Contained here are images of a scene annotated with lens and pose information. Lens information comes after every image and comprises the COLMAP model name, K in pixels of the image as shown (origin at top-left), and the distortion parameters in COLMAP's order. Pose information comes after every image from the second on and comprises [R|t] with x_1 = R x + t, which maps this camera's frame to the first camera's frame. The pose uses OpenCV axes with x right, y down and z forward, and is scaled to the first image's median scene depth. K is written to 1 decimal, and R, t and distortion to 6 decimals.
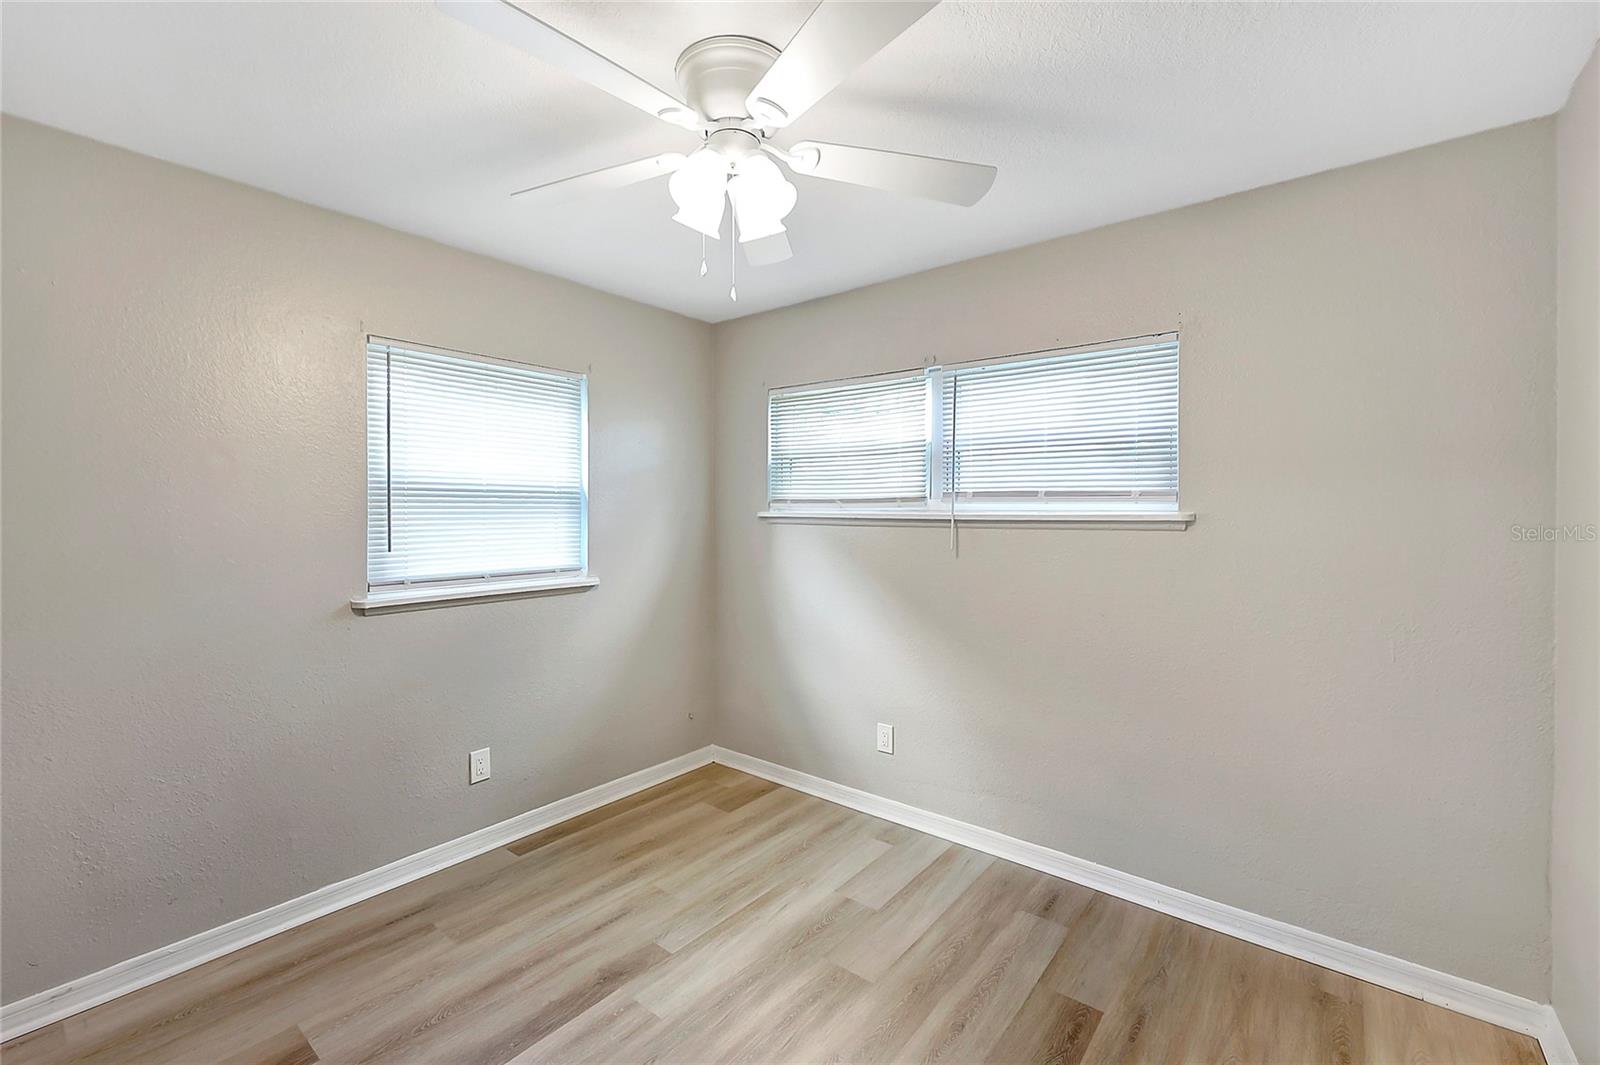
lens RADIAL K [[668.8, 0, 800.0], [0, 668.8, 532.5], [0, 0, 1]] dist [0.000249, -0.000040]
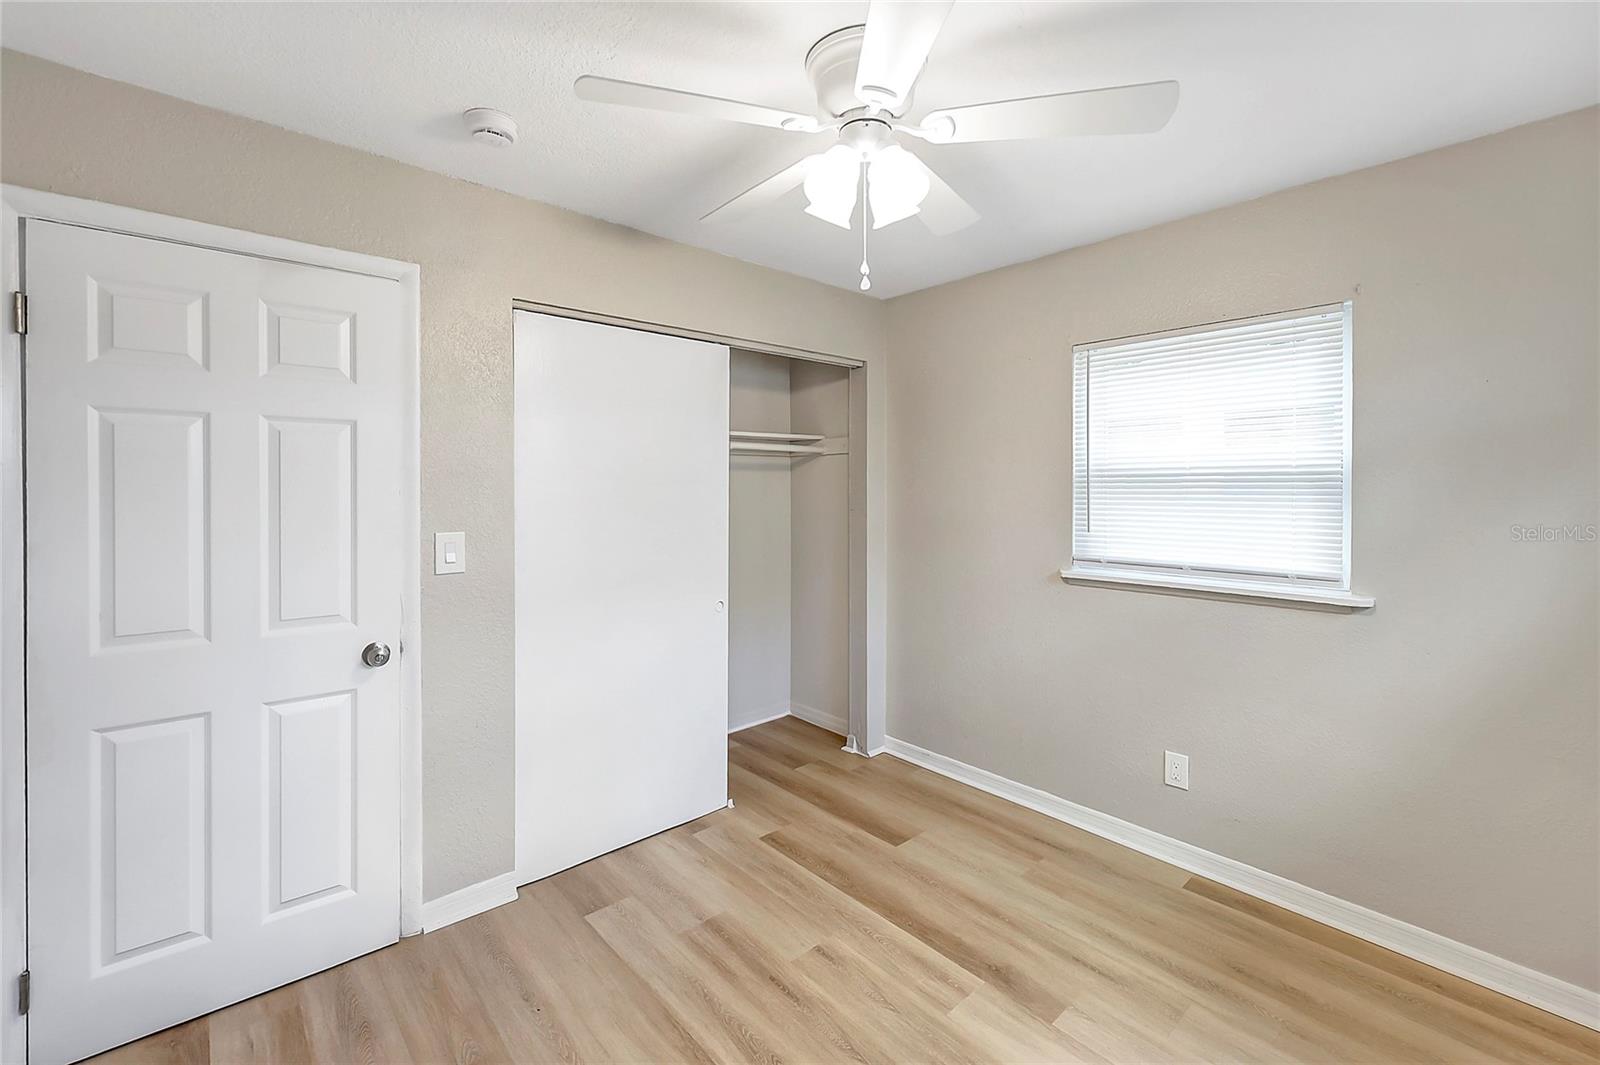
lens RADIAL K [[688.1, 0, 796.0], [0, 688.1, 502.1], [0, 0, 1]] dist [-0.000889, -0.000112]
pose [[-0.180515, 0.011847, -0.983501, 0.630313], [-0.036744, 0.999148, 0.018780, -0.025849], [0.982886, 0.039528, -0.179926, 0.725211]]
